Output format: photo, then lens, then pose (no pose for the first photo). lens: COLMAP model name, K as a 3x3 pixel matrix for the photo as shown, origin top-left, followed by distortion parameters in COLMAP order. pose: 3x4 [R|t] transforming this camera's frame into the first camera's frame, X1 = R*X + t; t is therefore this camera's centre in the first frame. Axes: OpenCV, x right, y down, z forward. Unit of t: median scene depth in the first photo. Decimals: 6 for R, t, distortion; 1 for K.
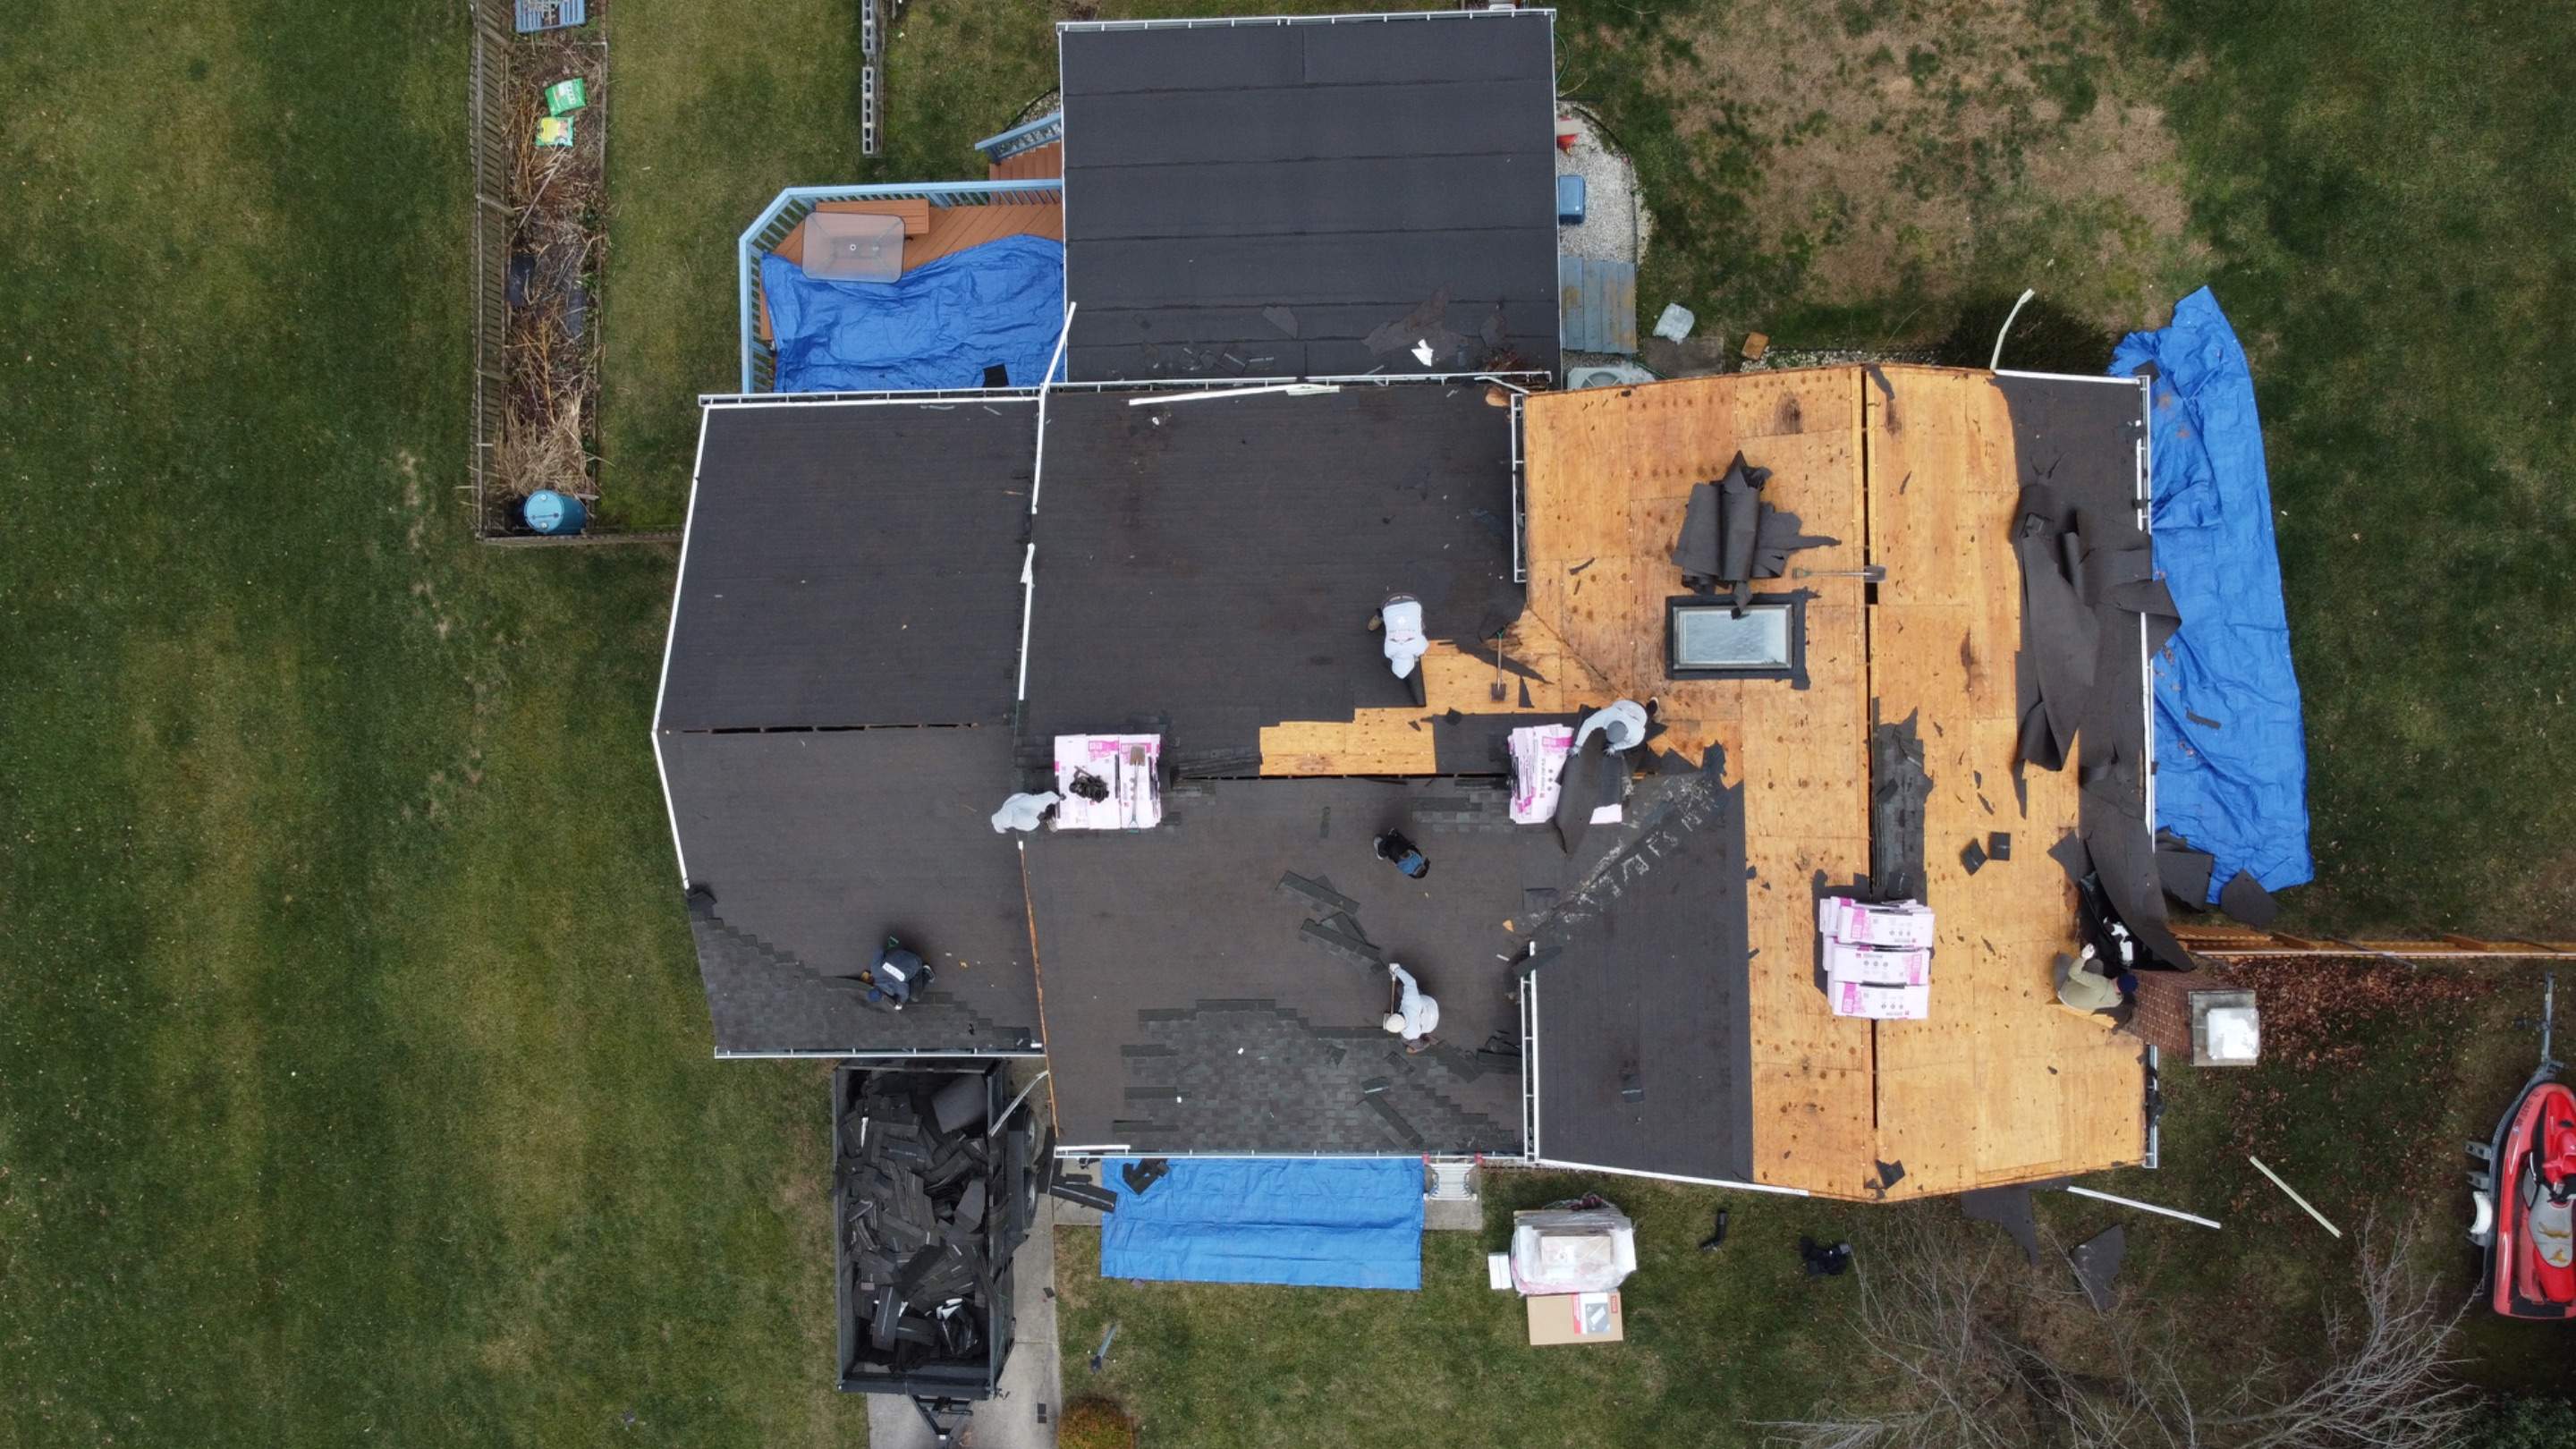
lens RADIAL K [[1941.0, 0, 1288.0], [0, 1941.0, 724.5], [0, 0, 1]] dist [-0.000471, -0.003007]
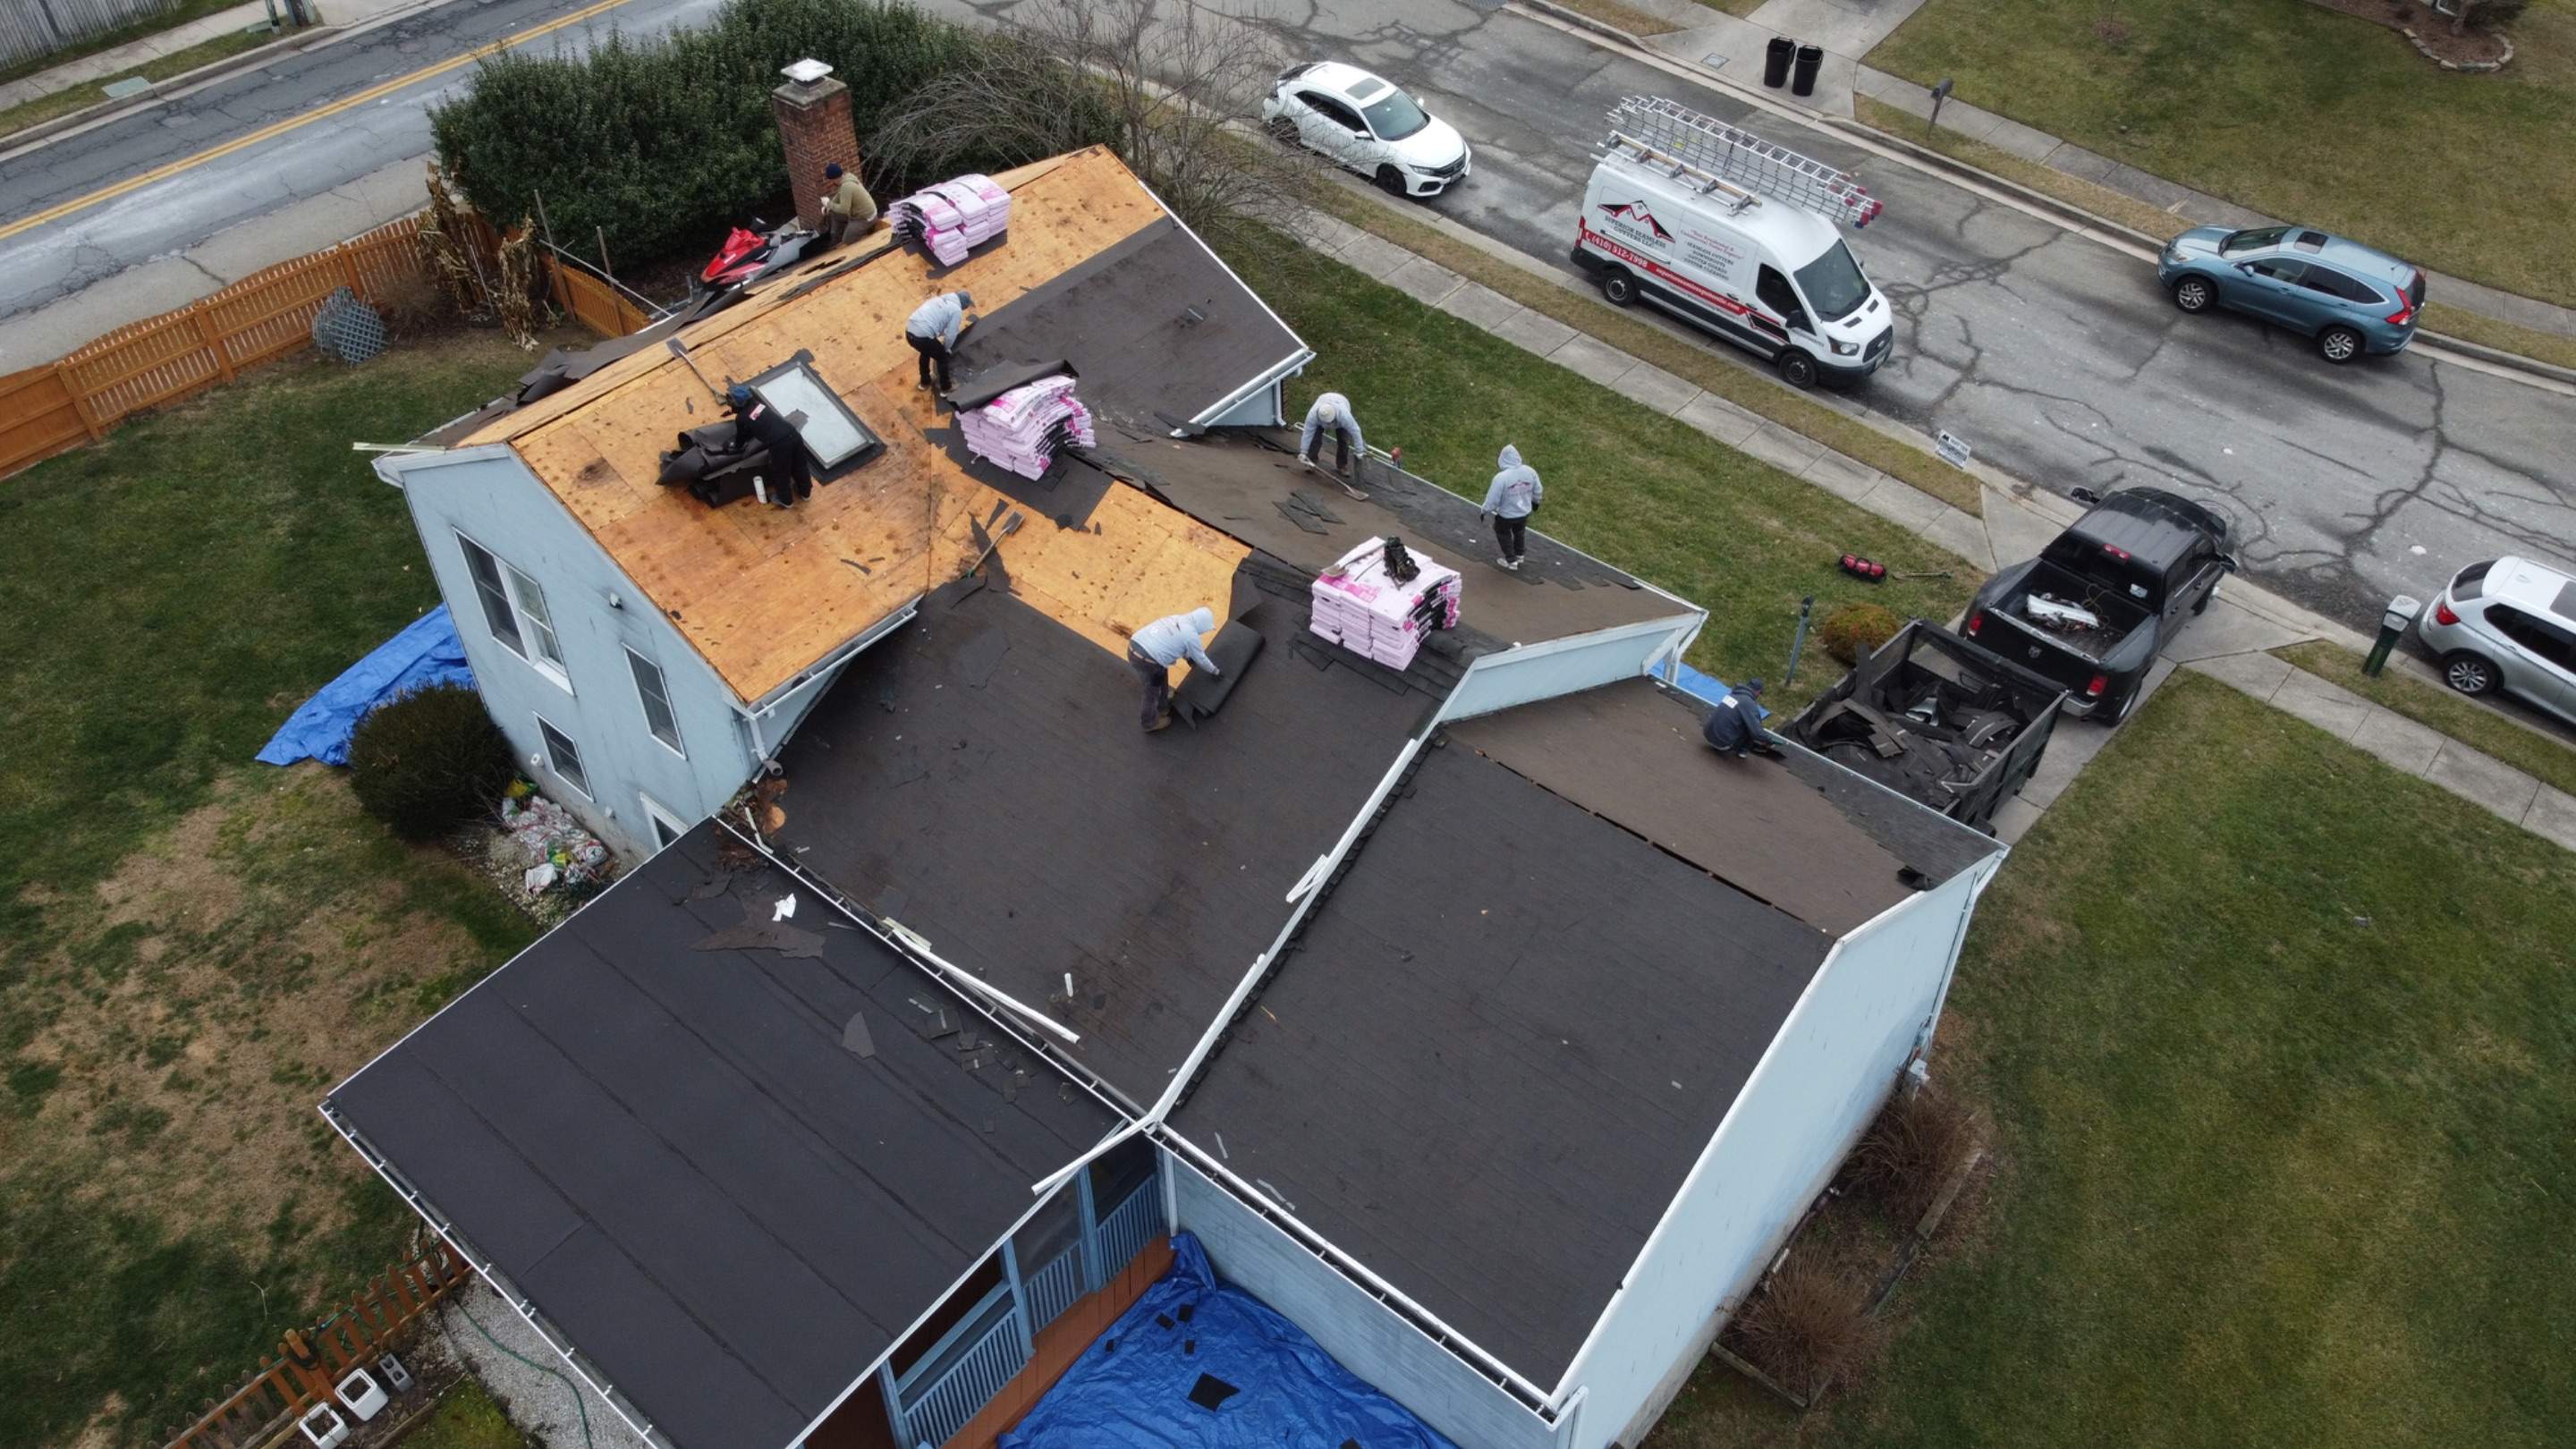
lens RADIAL K [[1941.0, 0, 1288.0], [0, 1941.0, 724.5], [0, 0, 1]] dist [-0.000471, -0.003007]
pose [[-0.751896, -0.388081, 0.532960, -0.493016], [0.655884, -0.522286, 0.545008, -0.455662], [0.066850, 0.759349, 0.647241, 0.422359]]
